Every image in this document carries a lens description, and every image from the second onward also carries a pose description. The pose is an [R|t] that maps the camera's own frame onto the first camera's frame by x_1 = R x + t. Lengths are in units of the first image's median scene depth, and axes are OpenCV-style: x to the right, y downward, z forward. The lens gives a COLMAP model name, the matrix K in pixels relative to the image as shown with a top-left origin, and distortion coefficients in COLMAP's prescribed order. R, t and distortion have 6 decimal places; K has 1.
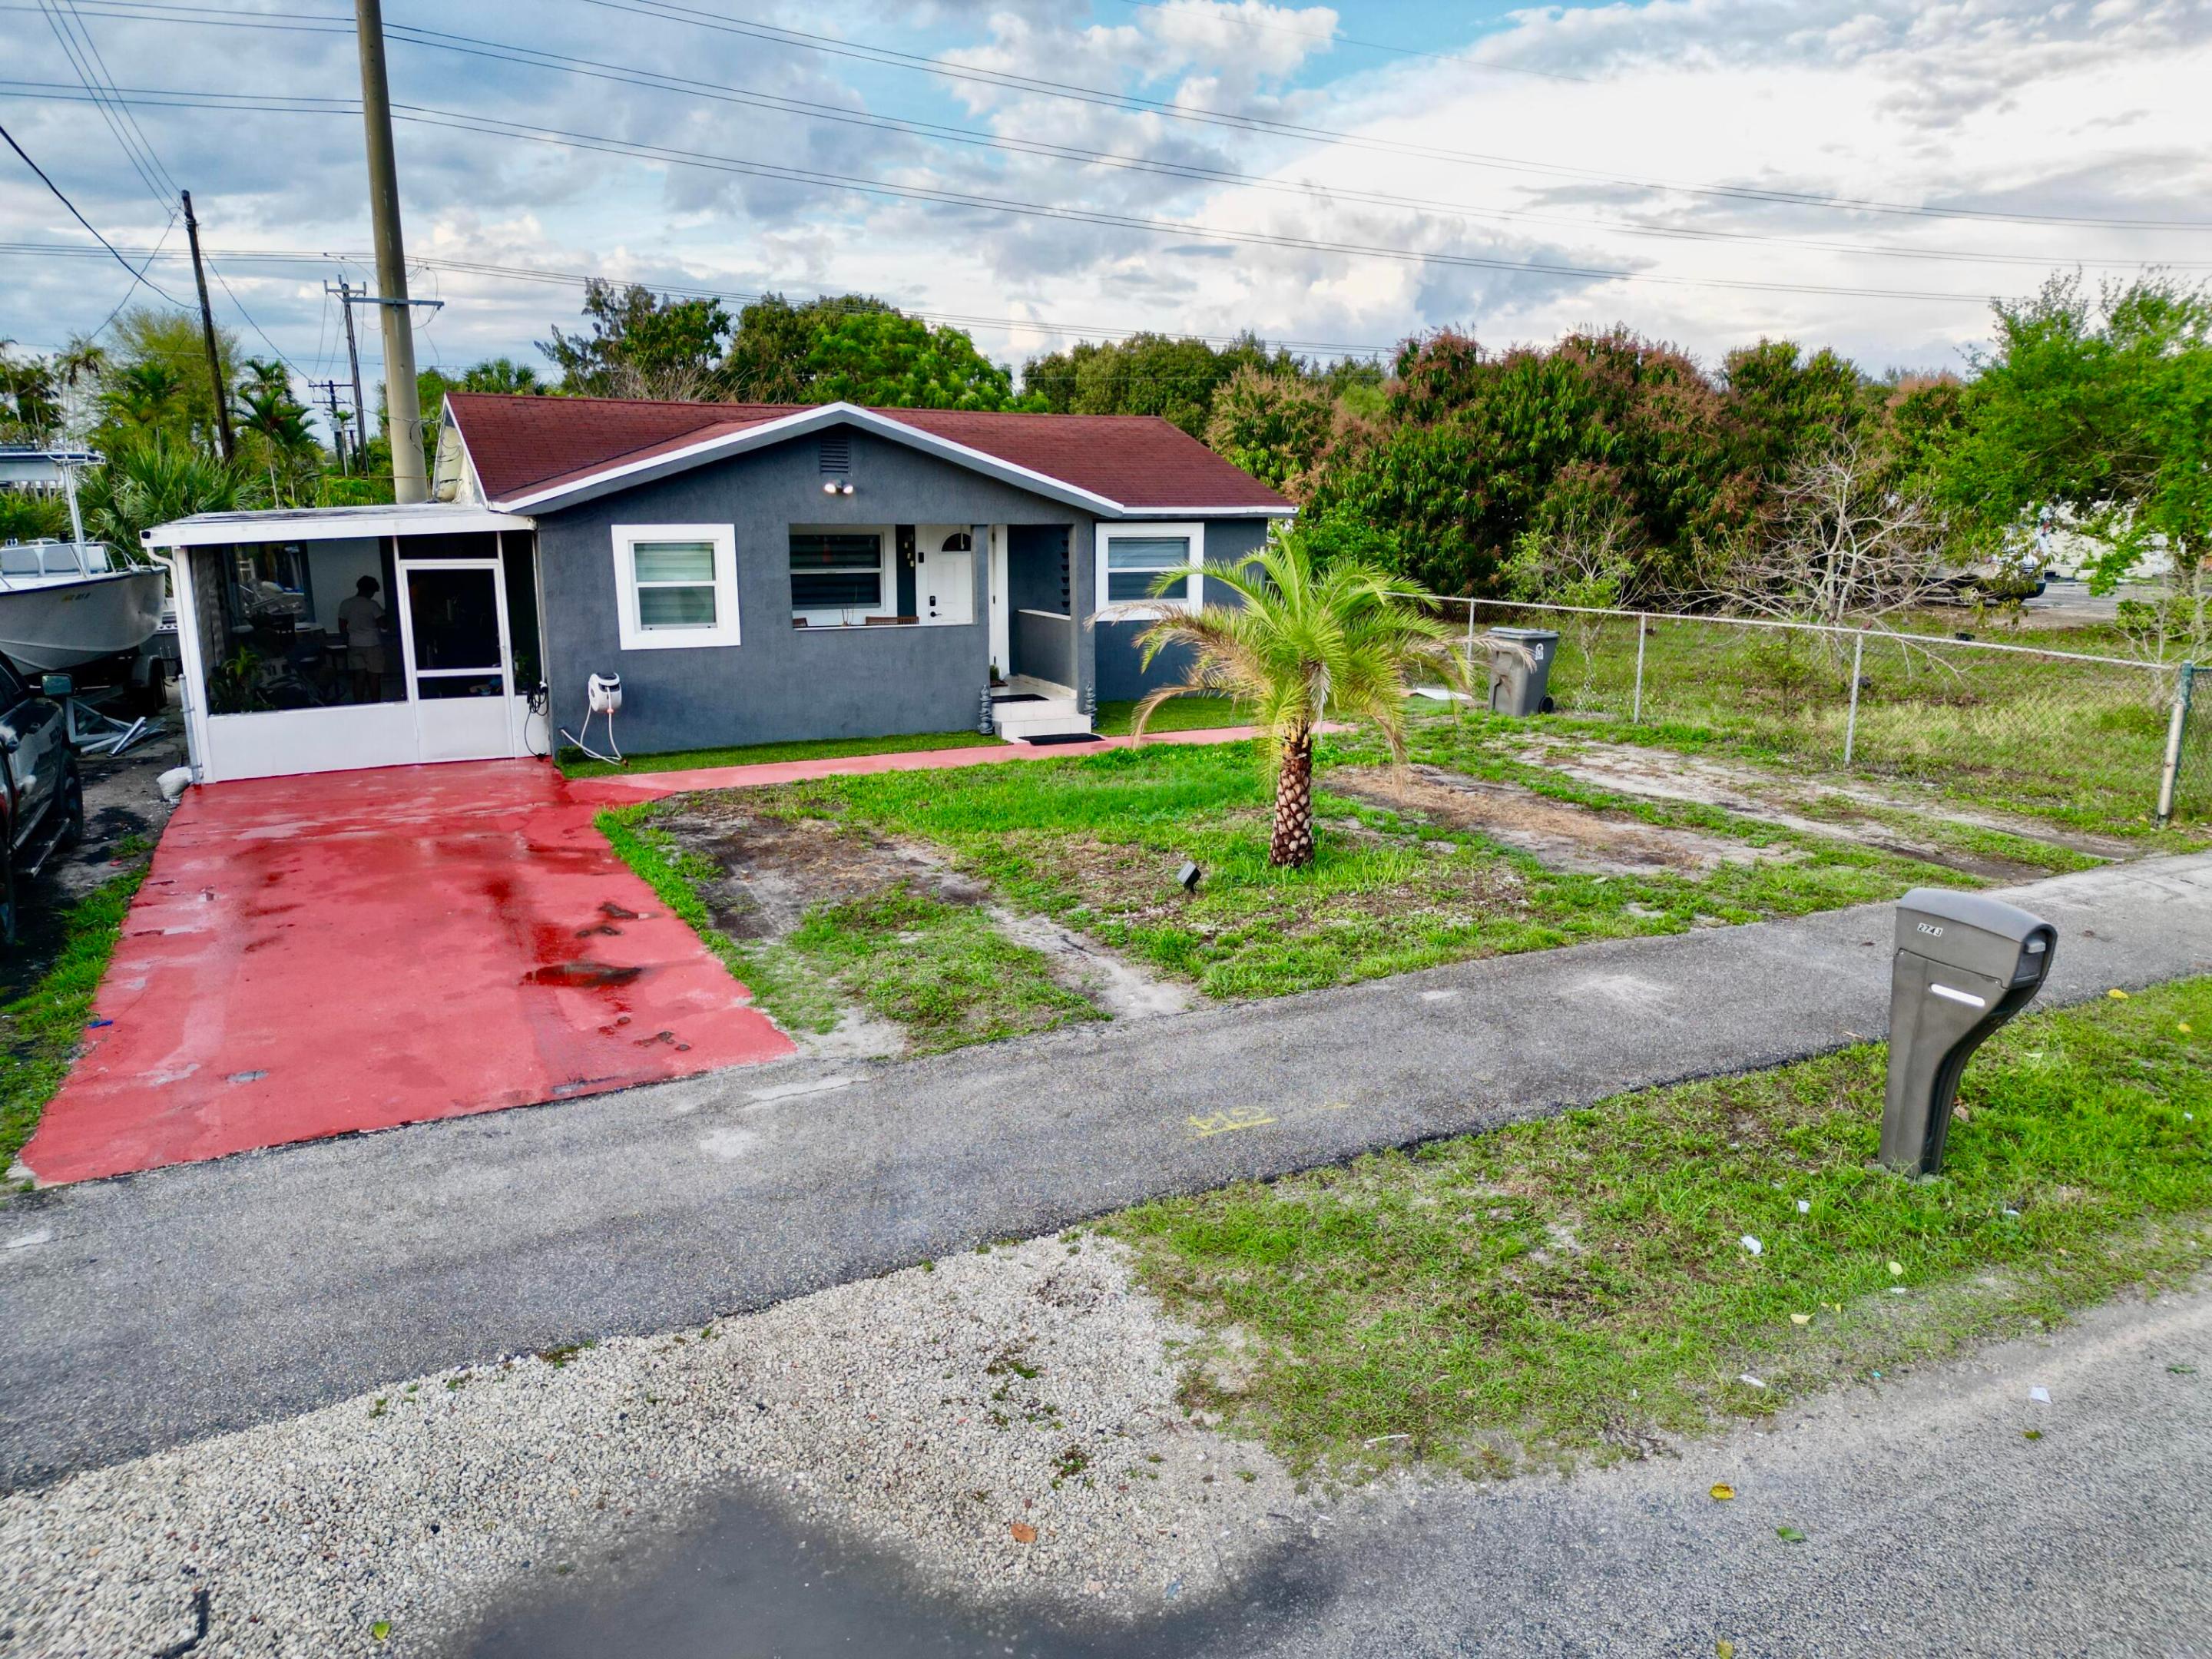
lens RADIAL K [[1539.0, 0, 1111.9], [0, 1539.0, 832.6], [0, 0, 1]] dist [0.060153, -0.056316]
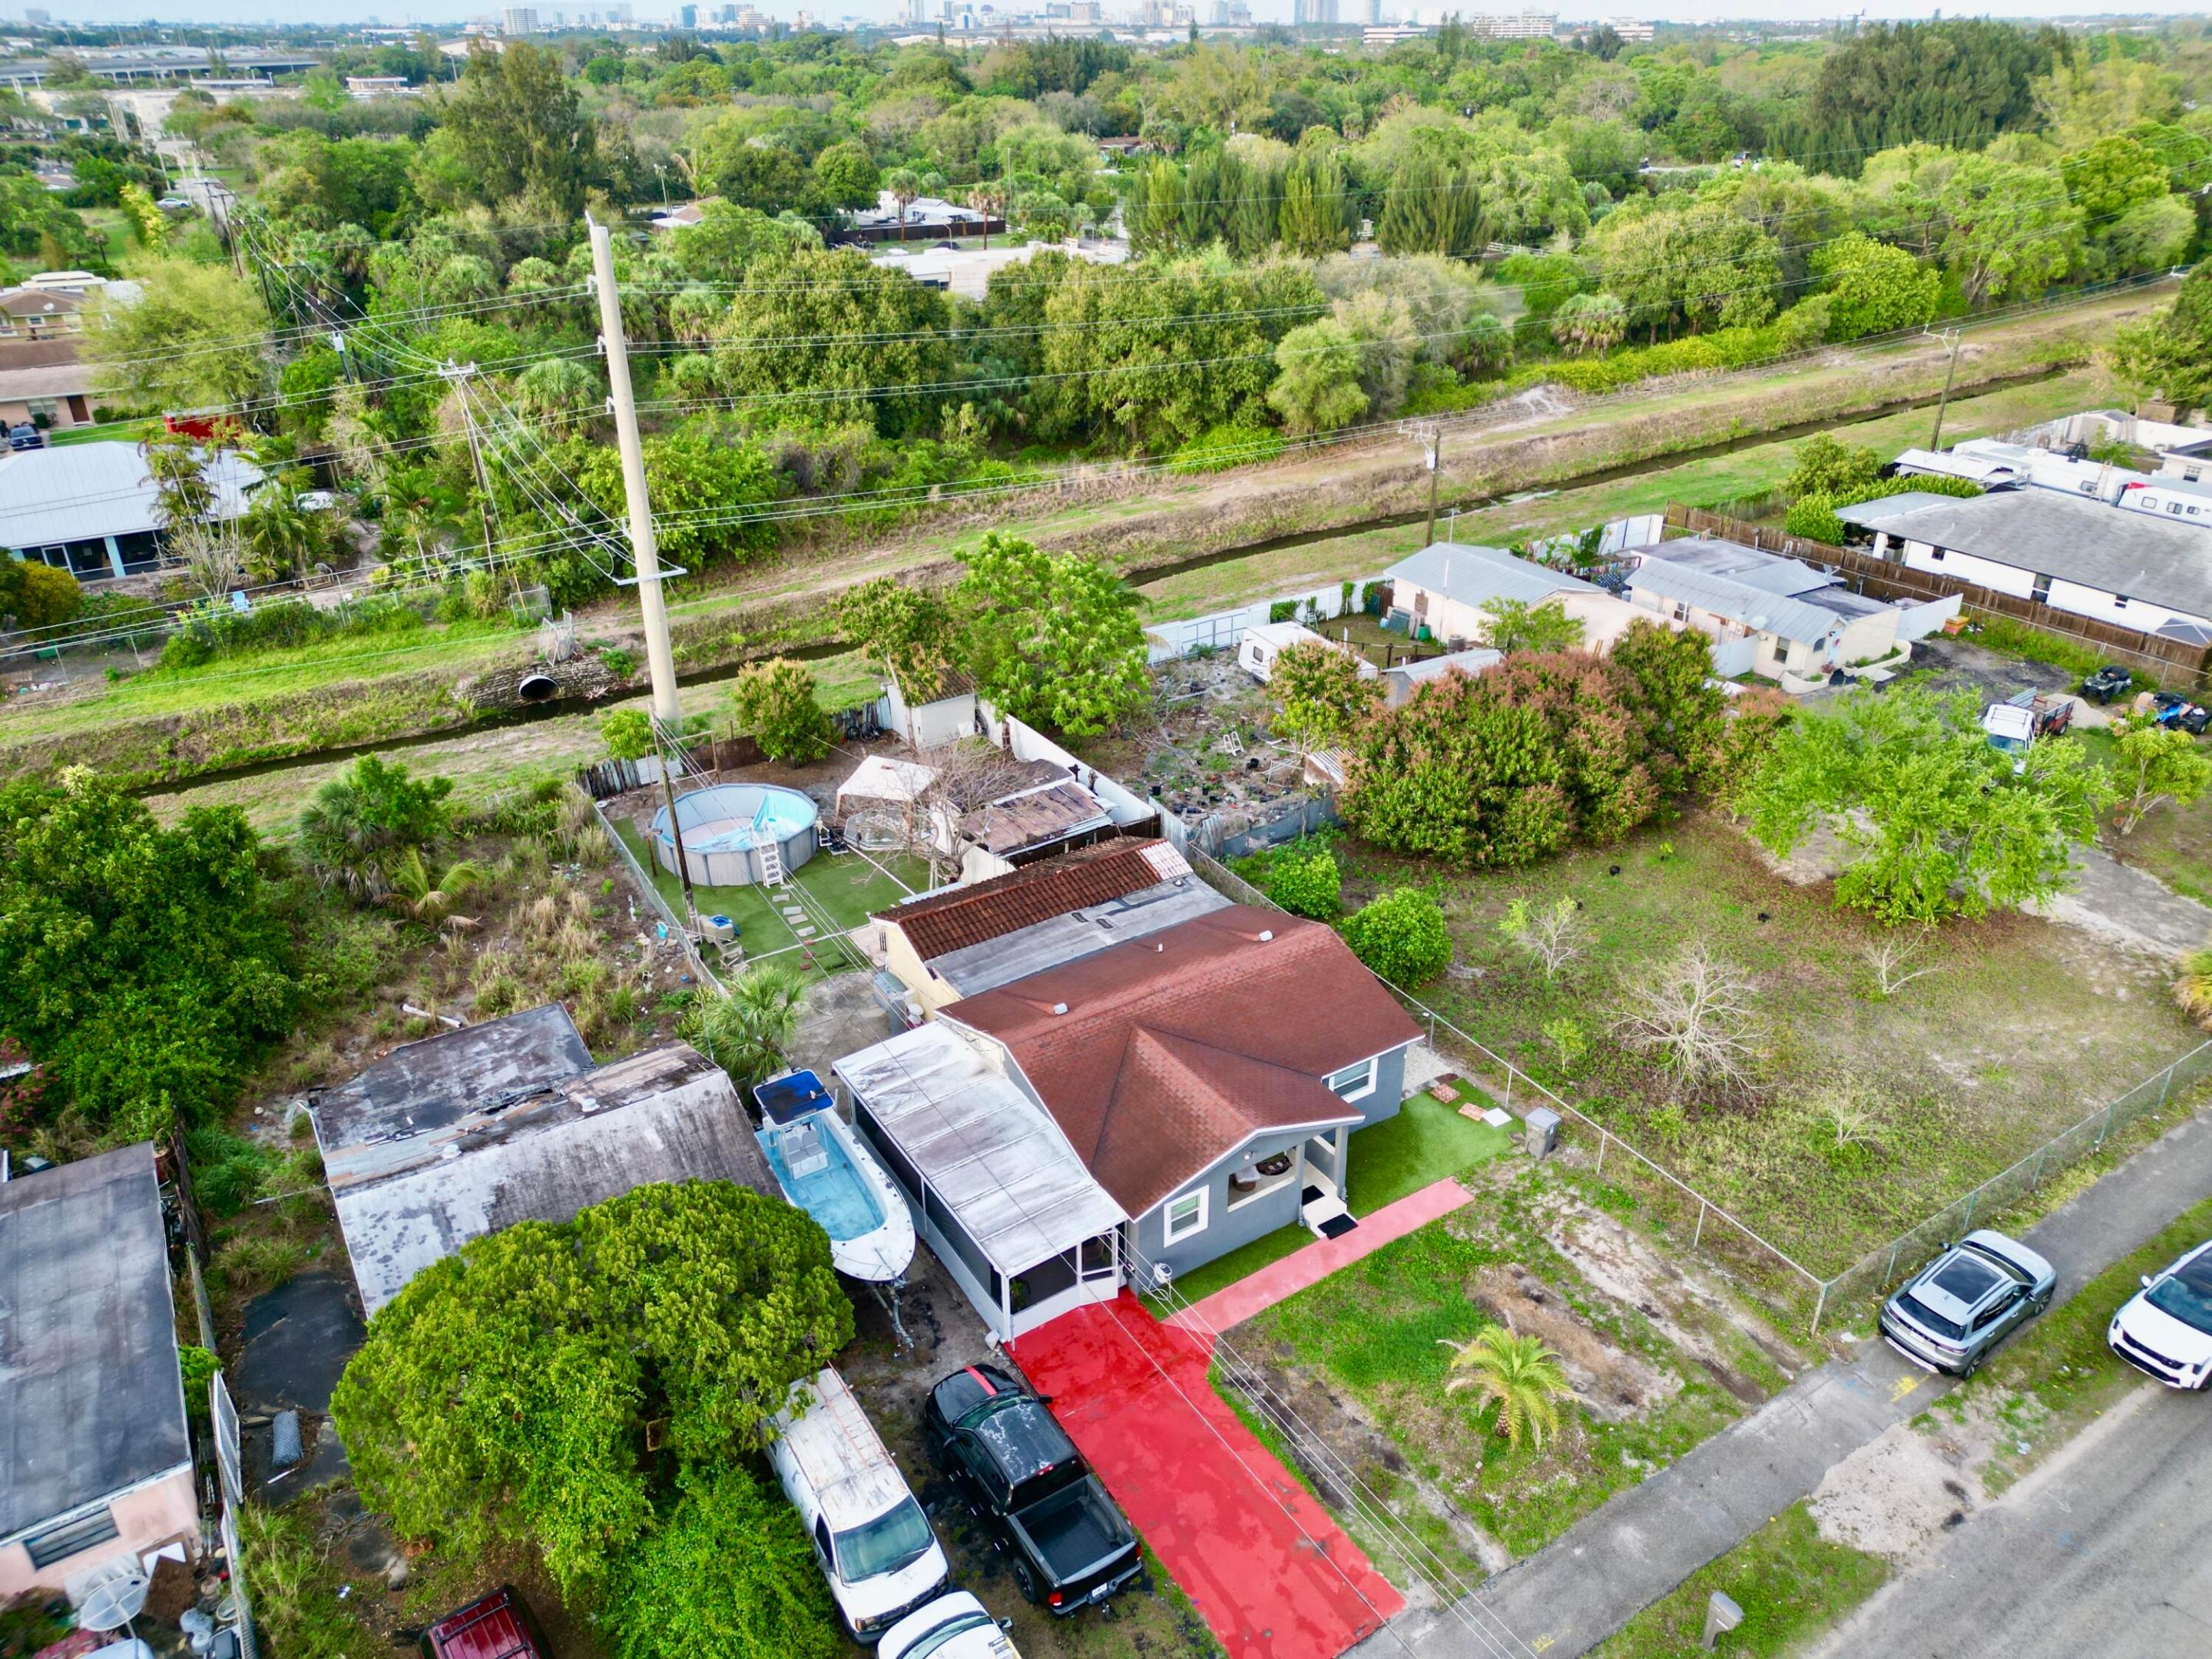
lens RADIAL K [[1522.0, 0, 1106.0], [0, 1522.0, 829.5], [0, 0, 1]] dist [0.059585, -0.057573]
pose [[0.994954, -0.055341, 0.083691, -0.471482], [0.032176, 0.966065, 0.256287, -1.080558], [-0.095034, -0.252301, 0.962971, -0.812004]]
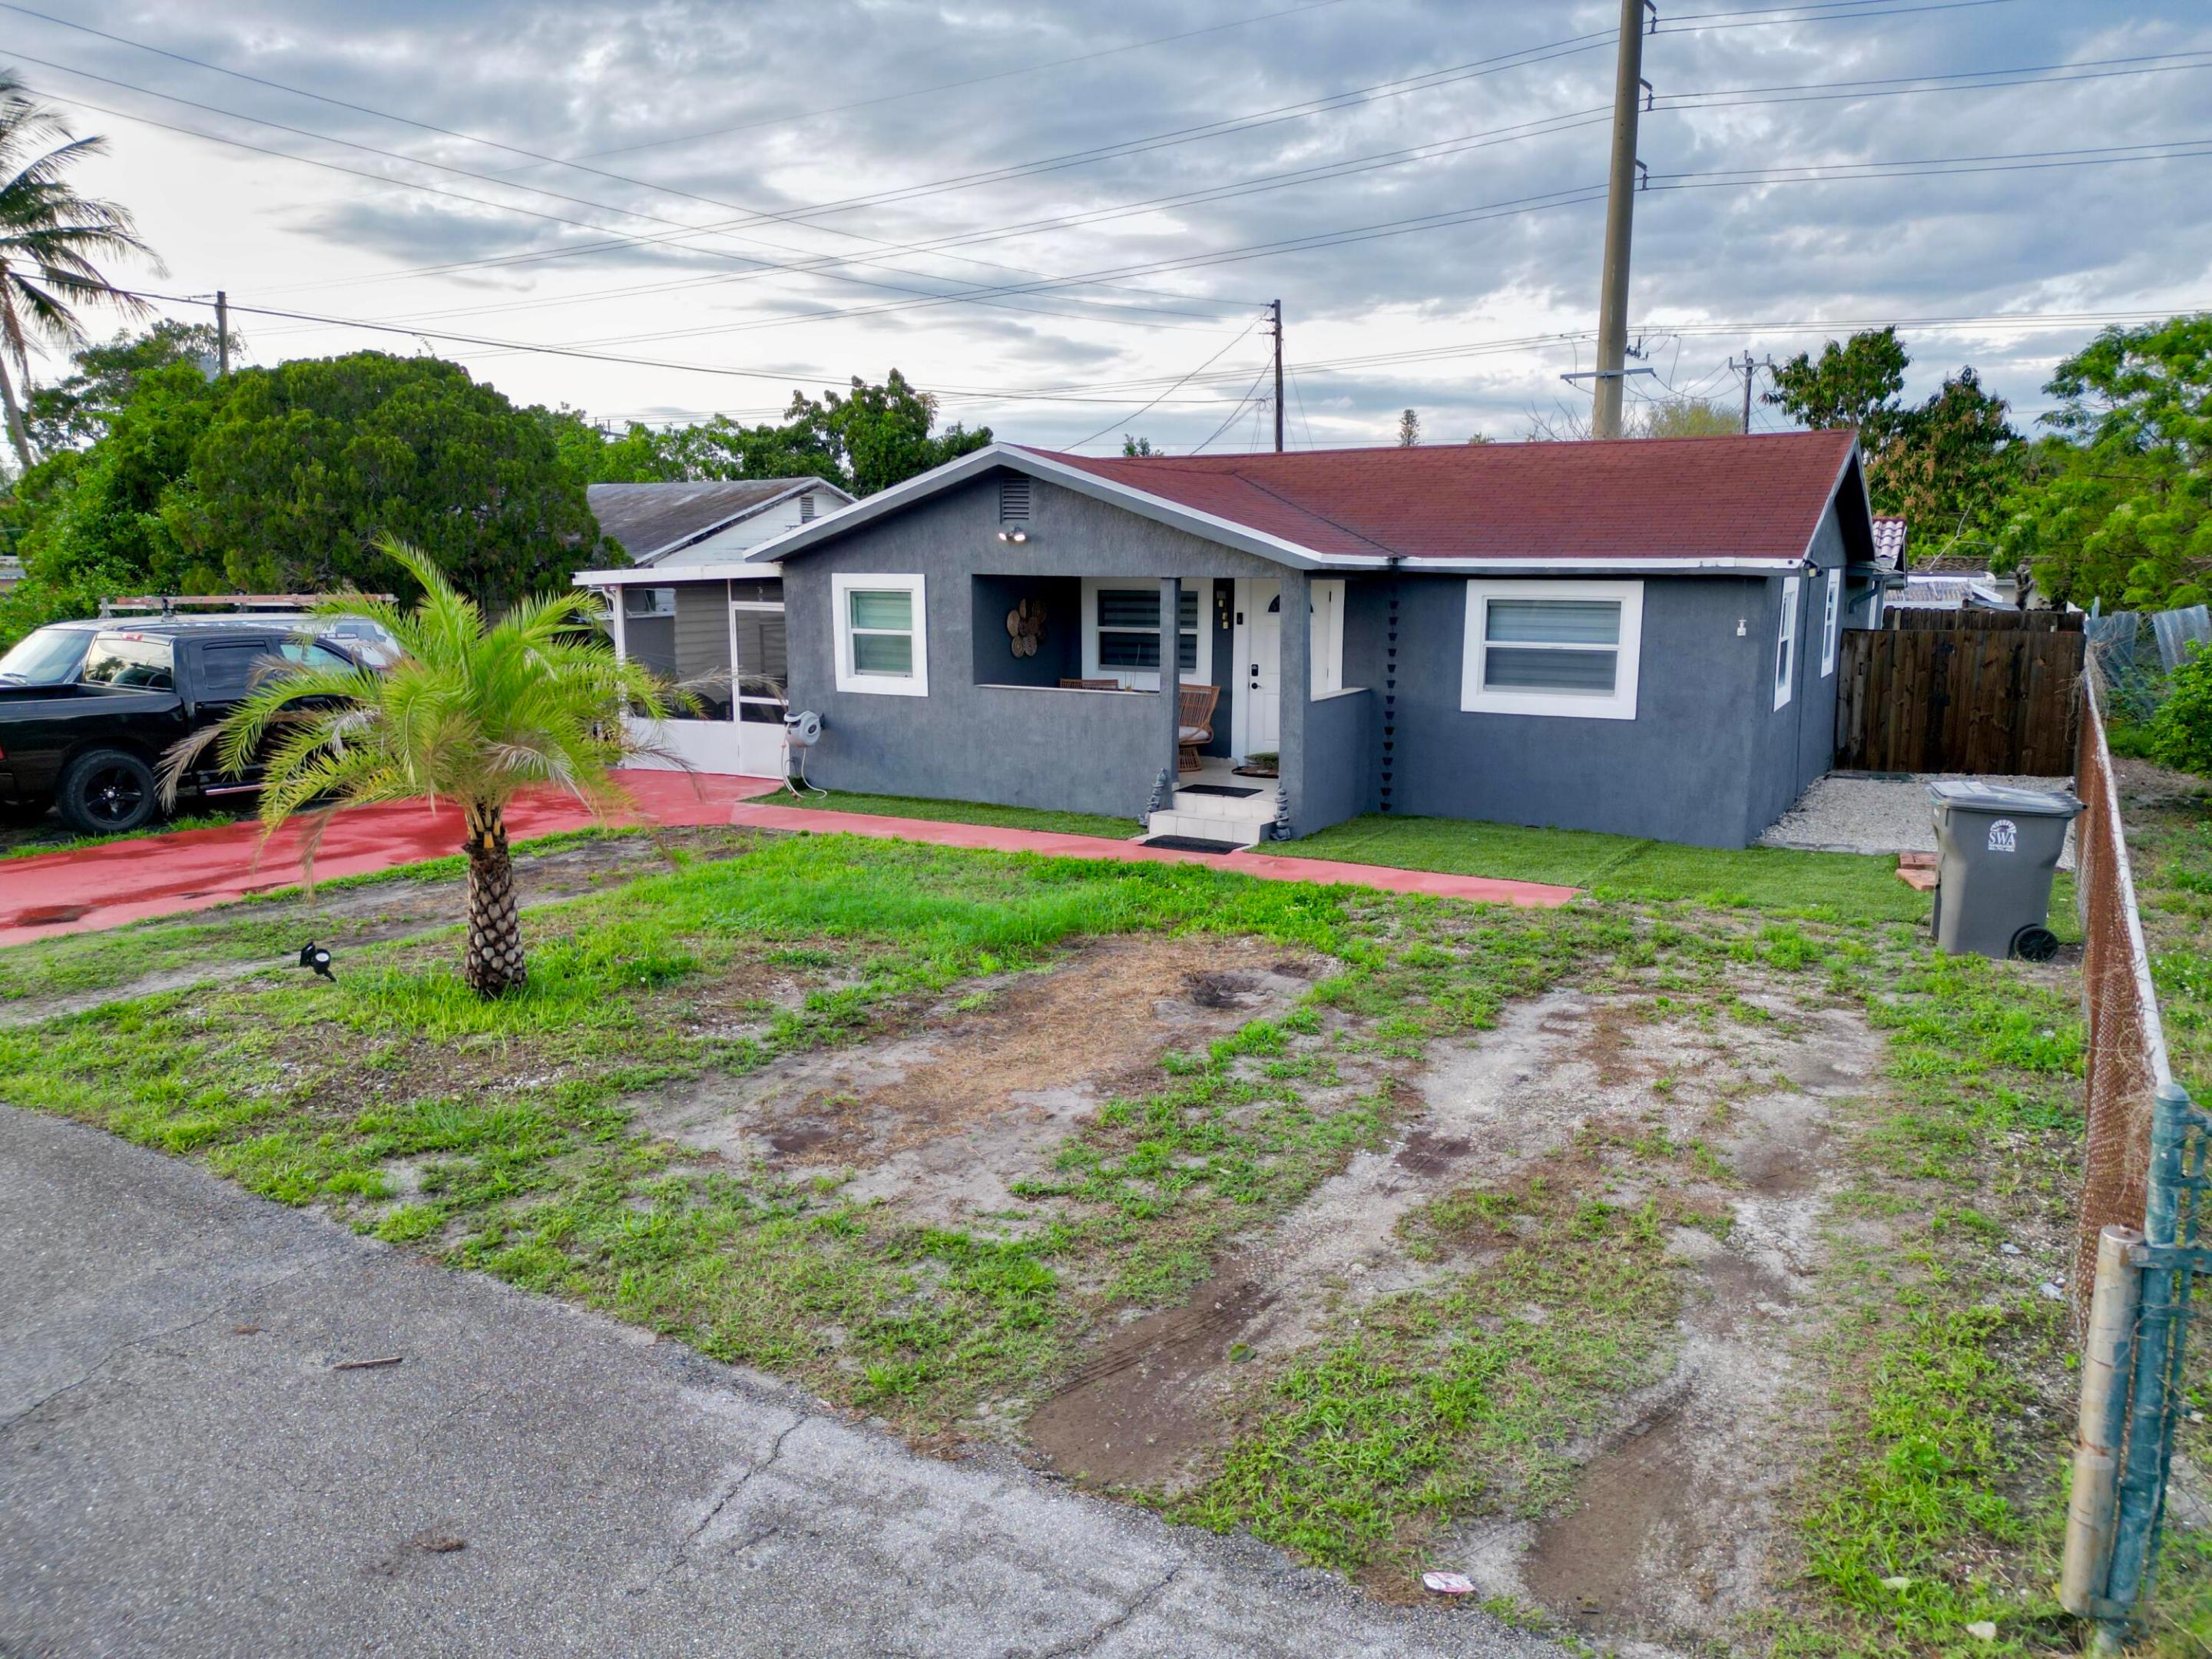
lens RADIAL K [[1538.1, 0, 1110.4], [0, 1538.1, 836.6], [0, 0, 1]] dist [0.059369, -0.049606]
pose [[0.545080, 0.144724, -0.825799, 0.568667], [-0.182211, 0.981893, 0.051809, -0.093816], [0.818344, 0.122230, 0.561580, 0.493847]]
